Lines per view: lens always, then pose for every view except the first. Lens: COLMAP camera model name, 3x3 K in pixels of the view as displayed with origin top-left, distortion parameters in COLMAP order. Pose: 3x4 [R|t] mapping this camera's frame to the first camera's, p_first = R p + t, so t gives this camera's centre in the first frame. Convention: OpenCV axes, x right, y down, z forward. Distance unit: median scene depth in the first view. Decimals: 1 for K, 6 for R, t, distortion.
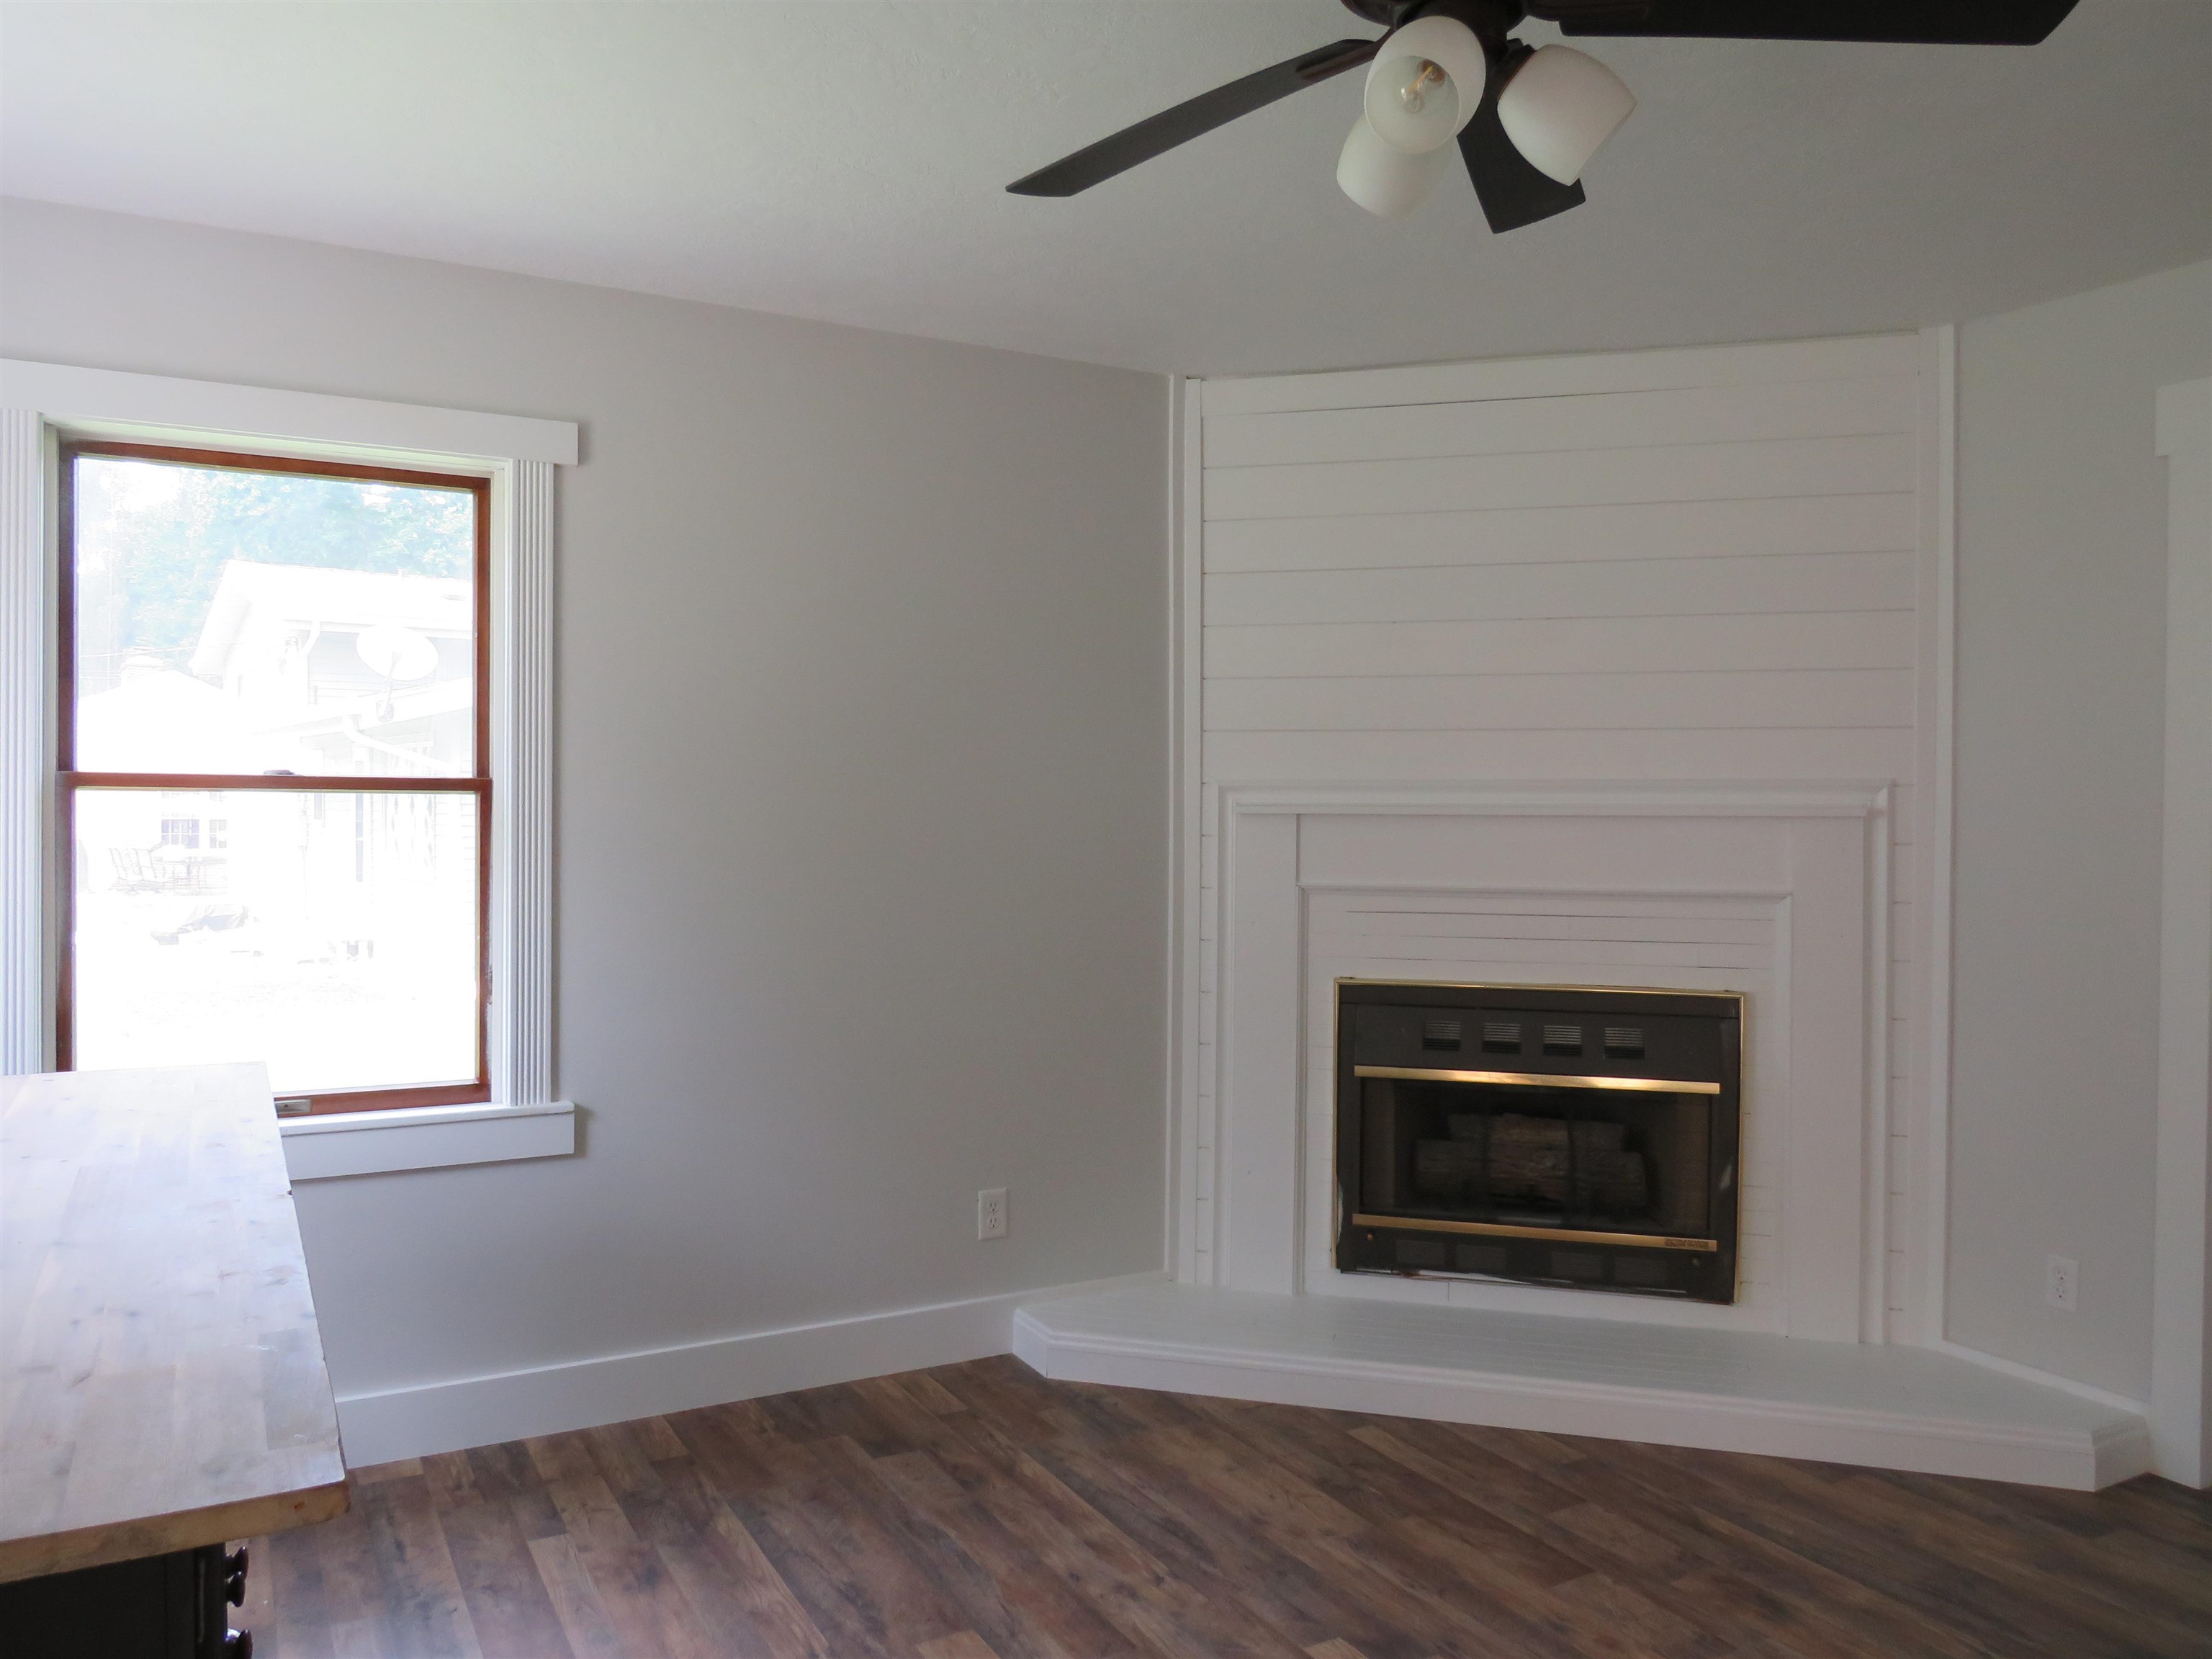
lens RADIAL K [[1581.4, 0, 1106.0], [0, 1581.4, 829.5], [0, 0, 1]] dist [-0.014339, -0.001108]
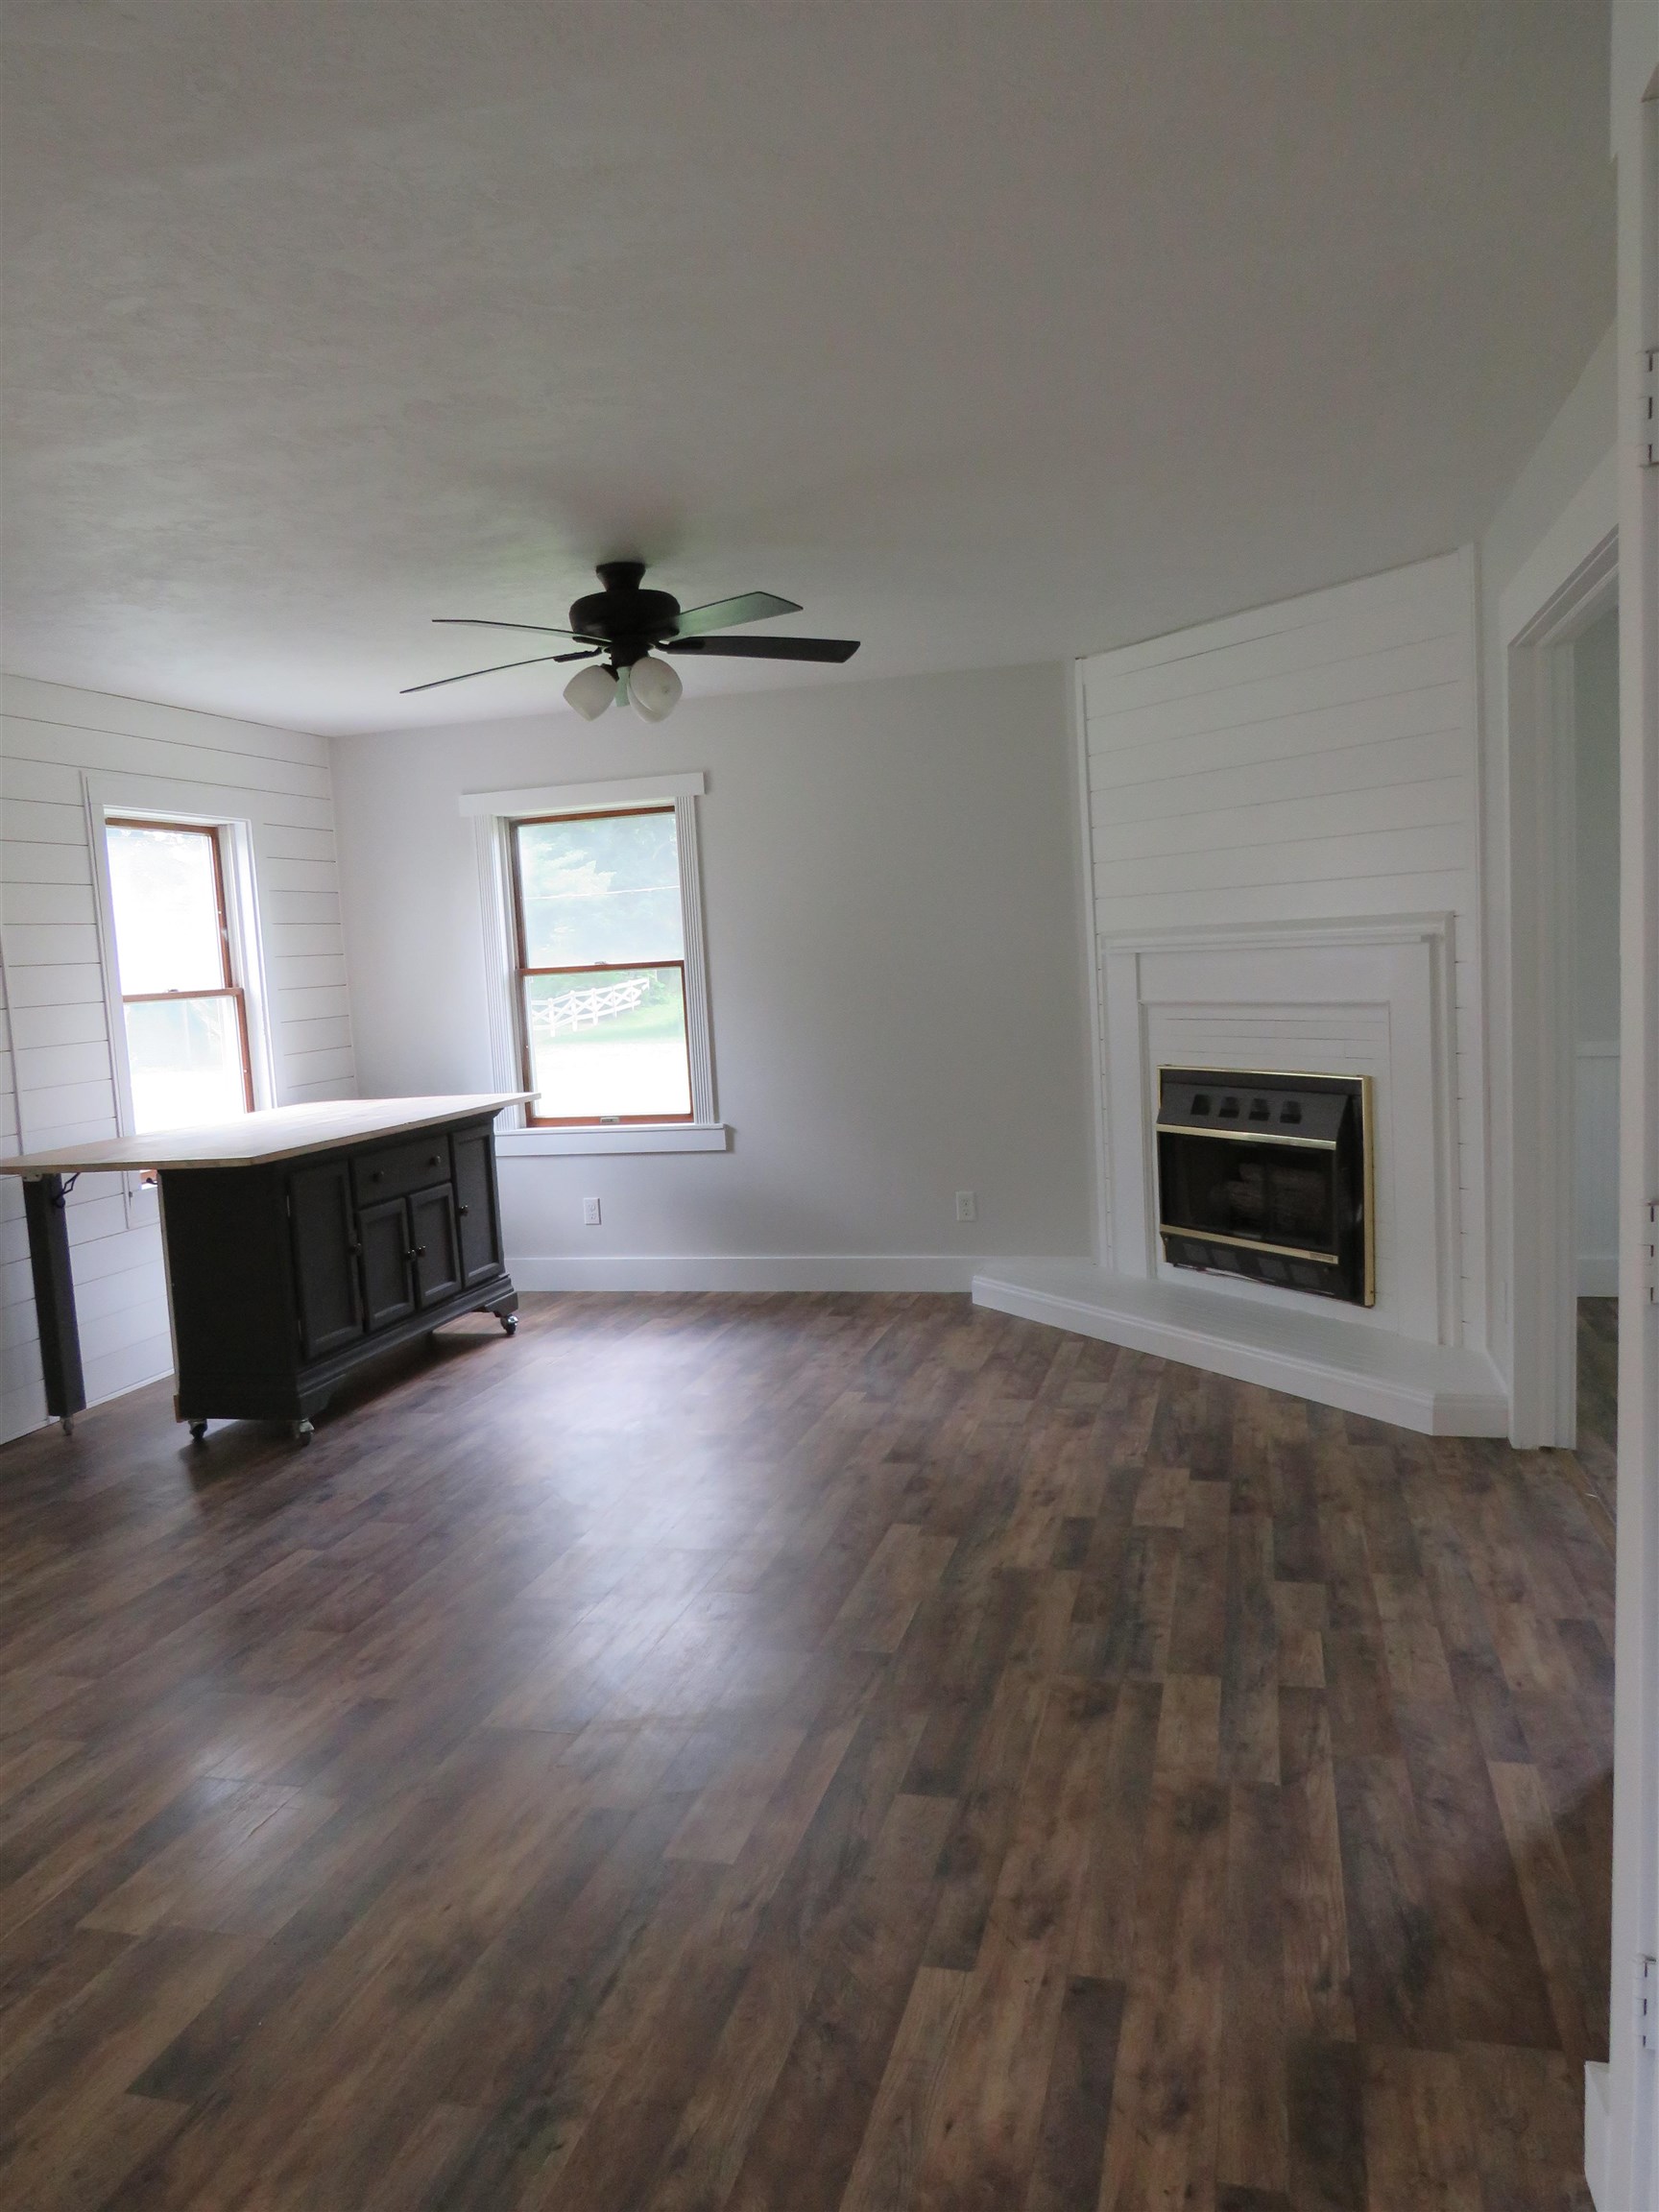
lens RADIAL K [[1581.4, 0, 799.3], [0, 1581.4, 1103.6], [0, 0, 1]] dist [-0.014339, -0.001108]
pose [[0.708716, 0.022695, -0.705128, 1.011767], [0.049404, 0.995432, 0.081694, -0.007119], [0.703762, -0.092734, 0.704358, -0.284720]]
